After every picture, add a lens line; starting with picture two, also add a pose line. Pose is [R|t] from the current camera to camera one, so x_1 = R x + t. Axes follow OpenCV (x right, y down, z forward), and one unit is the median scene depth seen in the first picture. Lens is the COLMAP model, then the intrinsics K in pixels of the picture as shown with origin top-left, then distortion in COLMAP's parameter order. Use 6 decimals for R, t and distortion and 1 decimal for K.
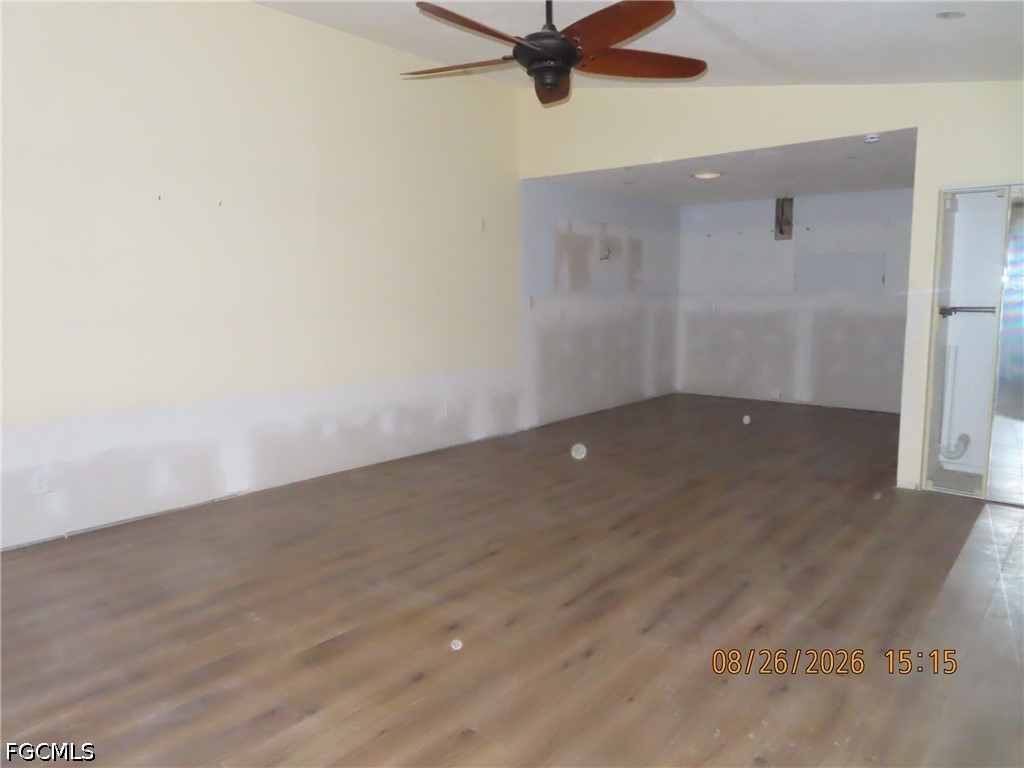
lens RADIAL K [[709.3, 0, 512.0], [0, 709.3, 384.0], [0, 0, 1]] dist [-0.030481, 0.000827]
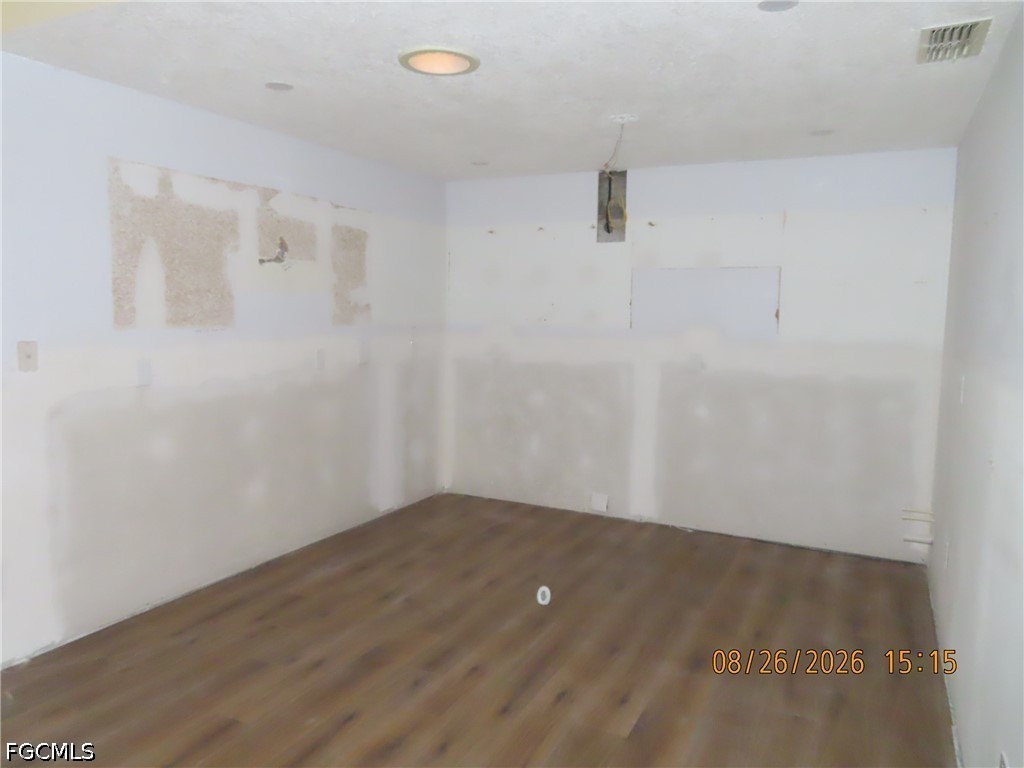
lens RADIAL K [[753.7, 0, 512.0], [0, 753.7, 384.0], [0, 0, 1]] dist [-0.004817, -0.000475]
pose [[0.973800, 0.003304, 0.227384, 0.163553], [0.003856, 0.999511, -0.031039, -0.067592], [-0.227375, 0.031102, 0.973310, 0.415198]]
